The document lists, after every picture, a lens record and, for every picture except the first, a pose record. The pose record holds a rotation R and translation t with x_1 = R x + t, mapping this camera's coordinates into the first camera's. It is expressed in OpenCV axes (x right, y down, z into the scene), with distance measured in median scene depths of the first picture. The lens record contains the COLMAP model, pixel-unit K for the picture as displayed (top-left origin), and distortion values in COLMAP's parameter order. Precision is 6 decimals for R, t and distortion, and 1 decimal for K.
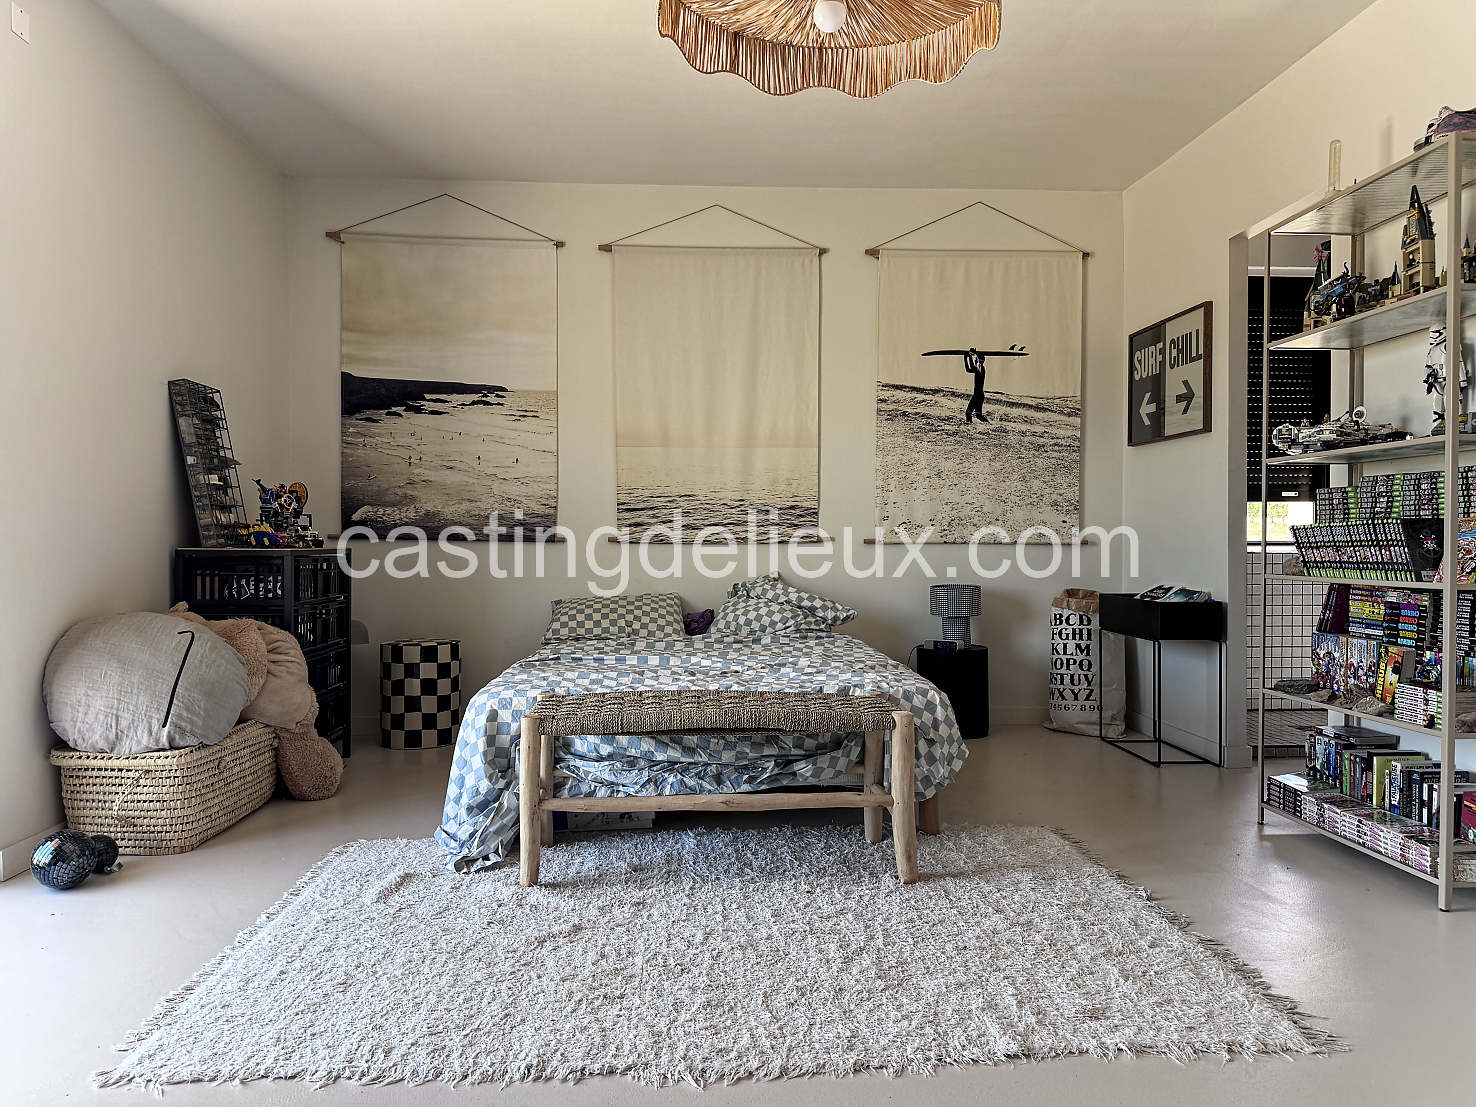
lens RADIAL K [[1037.1, 0, 743.3], [0, 1037.1, 562.0], [0, 0, 1]] dist [0.167178, -0.274942]
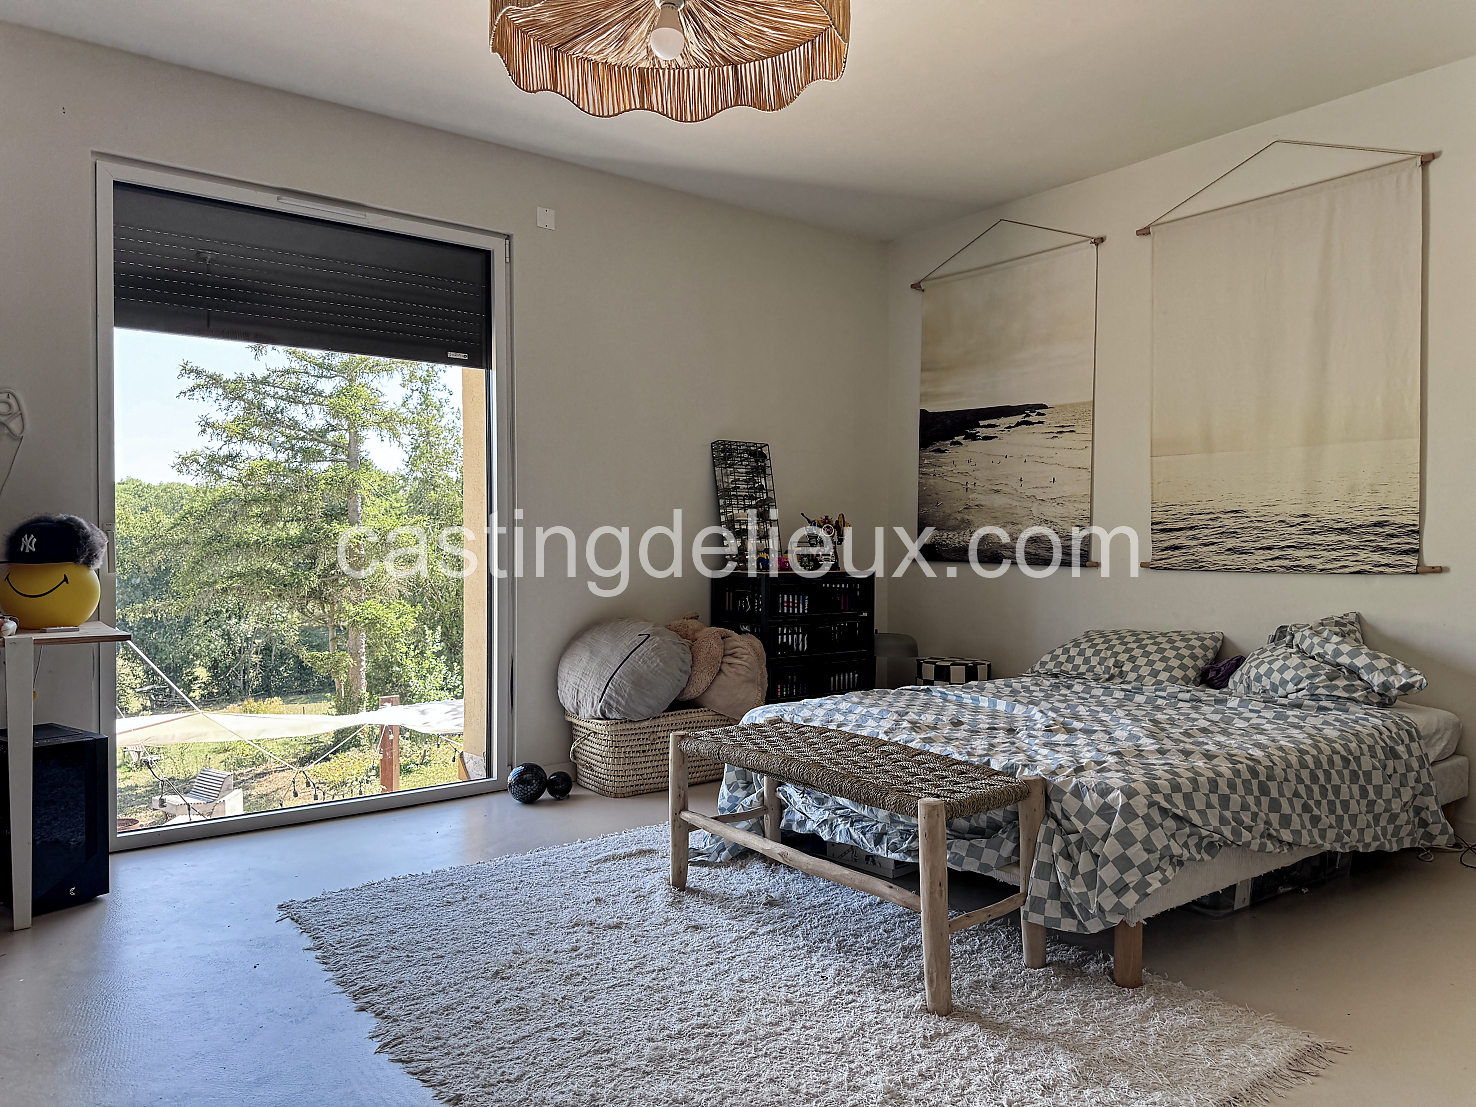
lens RADIAL K [[1037.1, 0, 743.3], [0, 1037.1, 562.0], [0, 0, 1]] dist [0.167178, -0.274942]
pose [[0.568328, 0.015297, -0.822660, 0.410164], [-0.017365, 0.999827, 0.006595, -0.024329], [0.822619, 0.010537, 0.568496, 0.229560]]
